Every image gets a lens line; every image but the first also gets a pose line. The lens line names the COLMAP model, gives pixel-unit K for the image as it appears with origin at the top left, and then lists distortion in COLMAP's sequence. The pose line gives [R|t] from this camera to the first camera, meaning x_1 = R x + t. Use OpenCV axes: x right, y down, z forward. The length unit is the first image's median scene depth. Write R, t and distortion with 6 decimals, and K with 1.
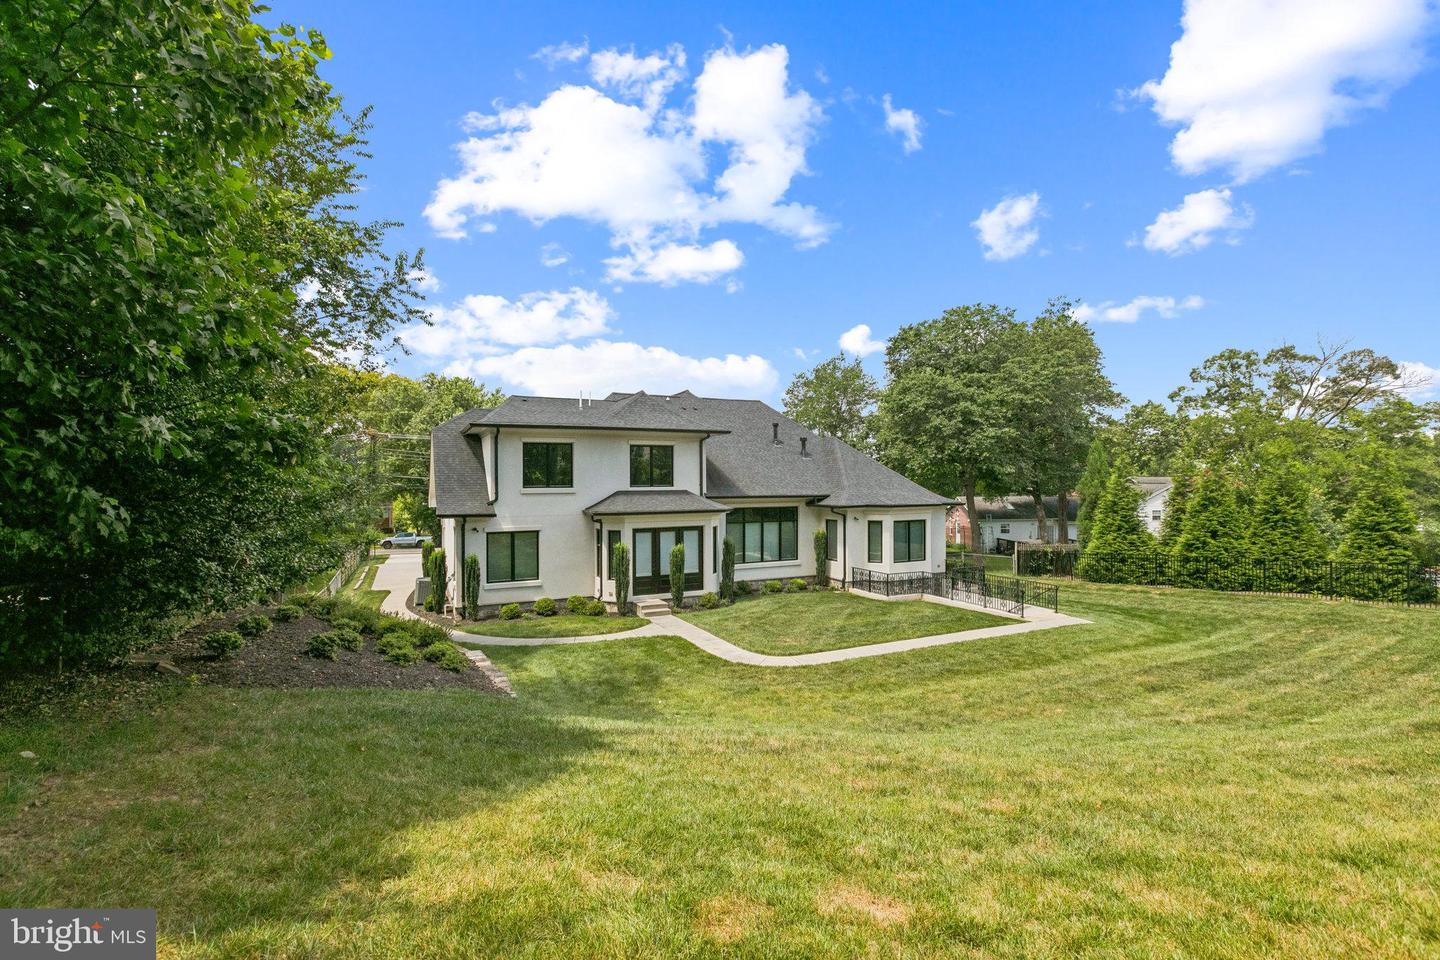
lens RADIAL K [[649.6, 0, 720.0], [0, 649.6, 480.0], [0, 0, 1]] dist [-0.000195, 0.000130]
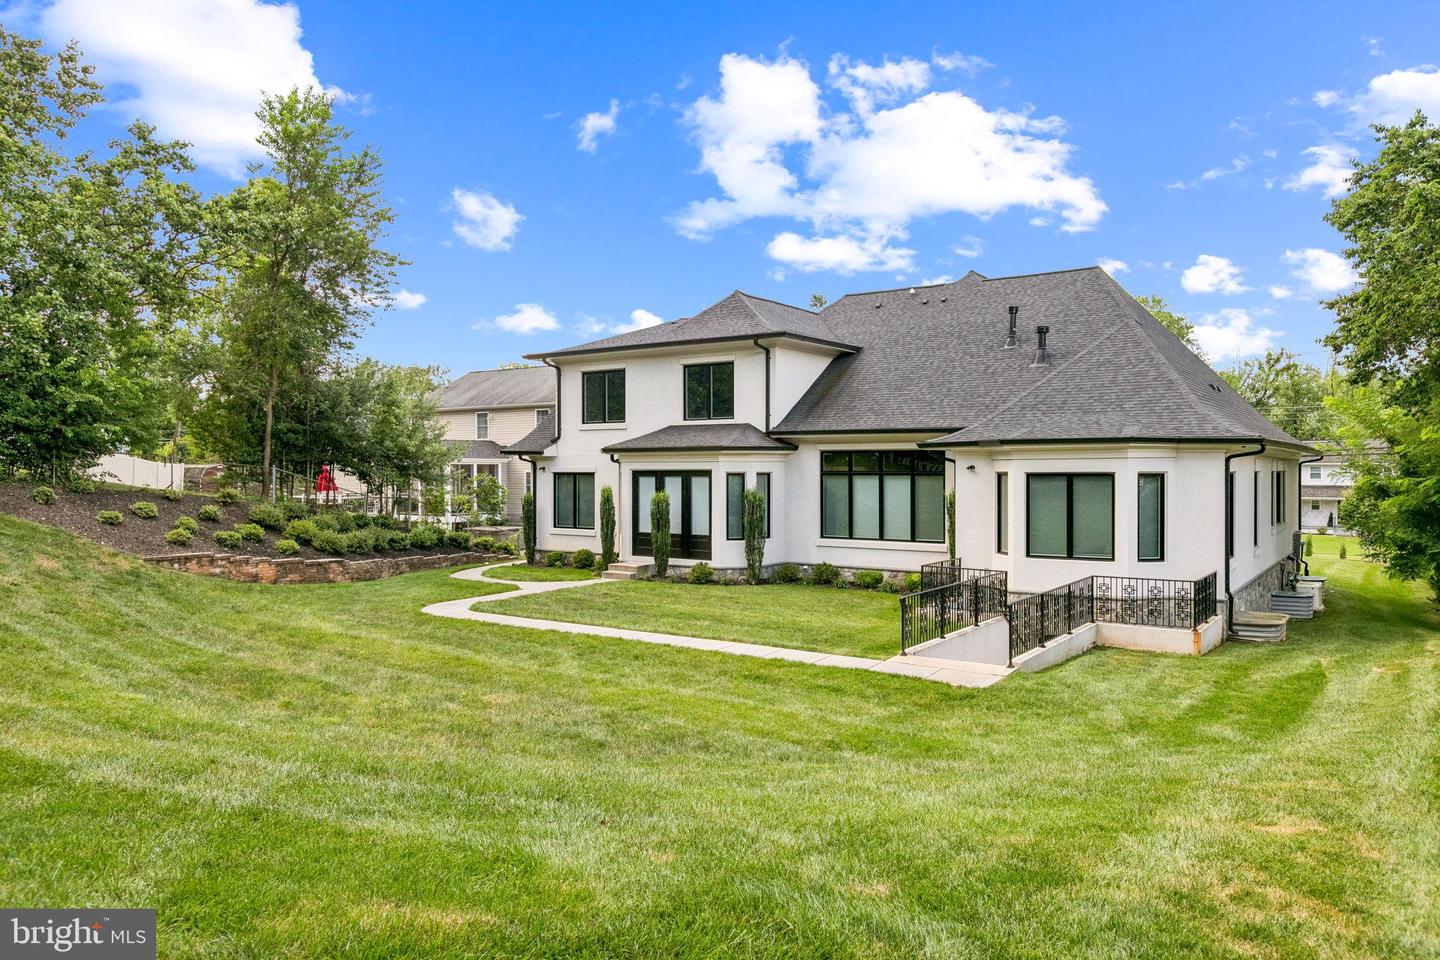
lens RADIAL K [[997.2, 0, 715.9], [0, 997.2, 471.0], [0, 0, 1]] dist [0.005809, -0.002404]
pose [[0.485717, 0.004886, -0.874102, 0.909903], [-0.006452, 0.999977, 0.002004, 0.068129], [0.874092, 0.004666, 0.485738, 0.467164]]
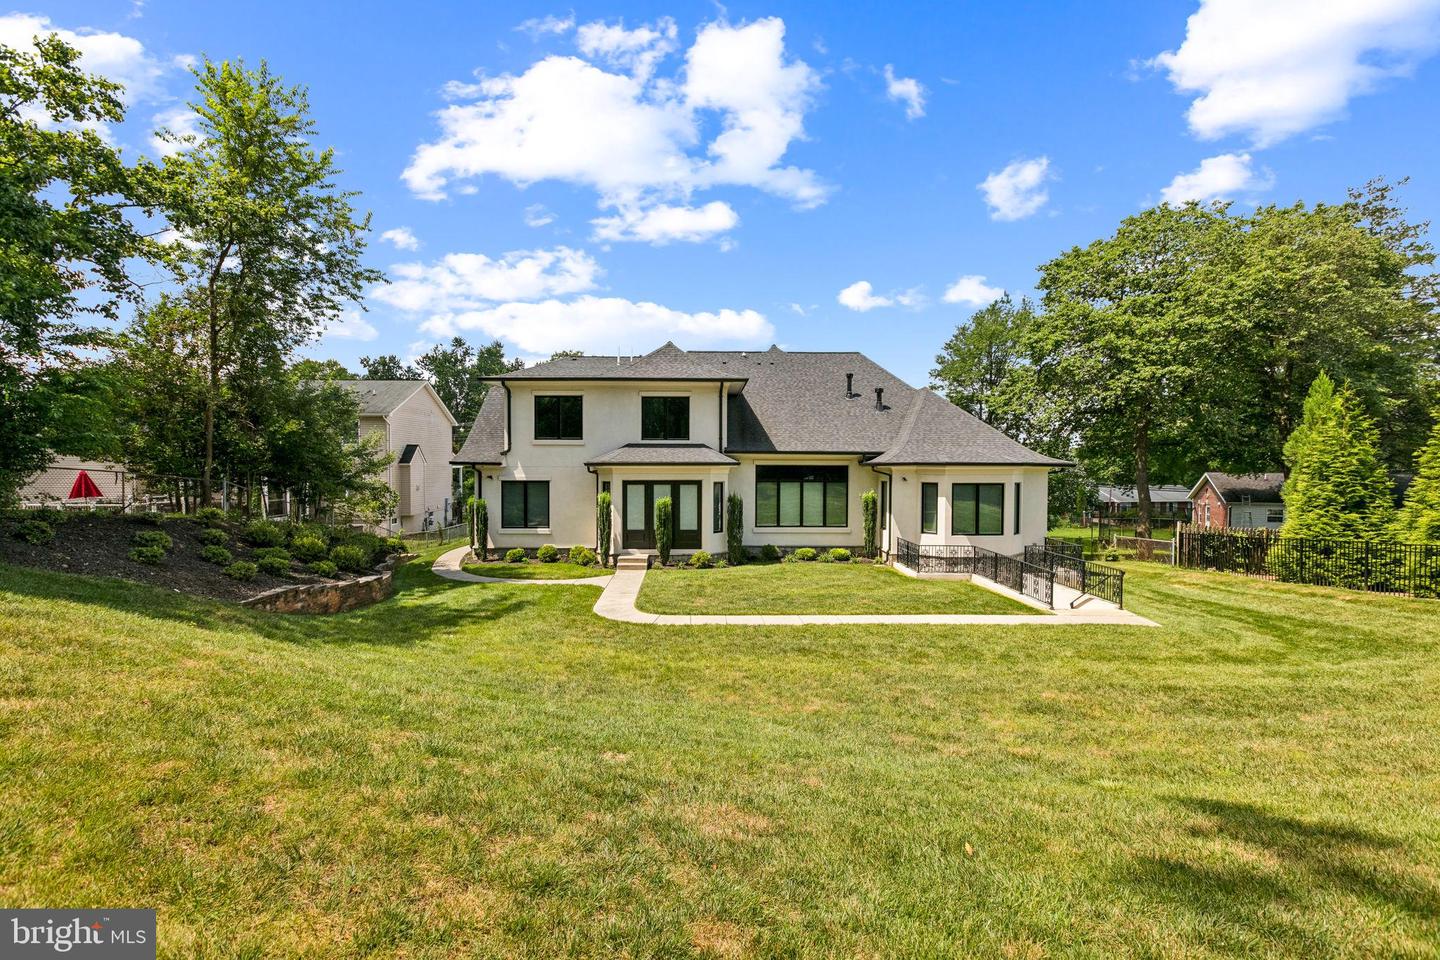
lens RADIAL K [[643.1, 0, 720.0], [0, 643.1, 480.0], [0, 0, 1]] dist [0.000300, 0.000082]
pose [[0.907785, 0.017089, -0.419086, 0.376407], [-0.008607, 0.999718, 0.022122, 0.048642], [0.419346, -0.016475, 0.907677, 0.172732]]
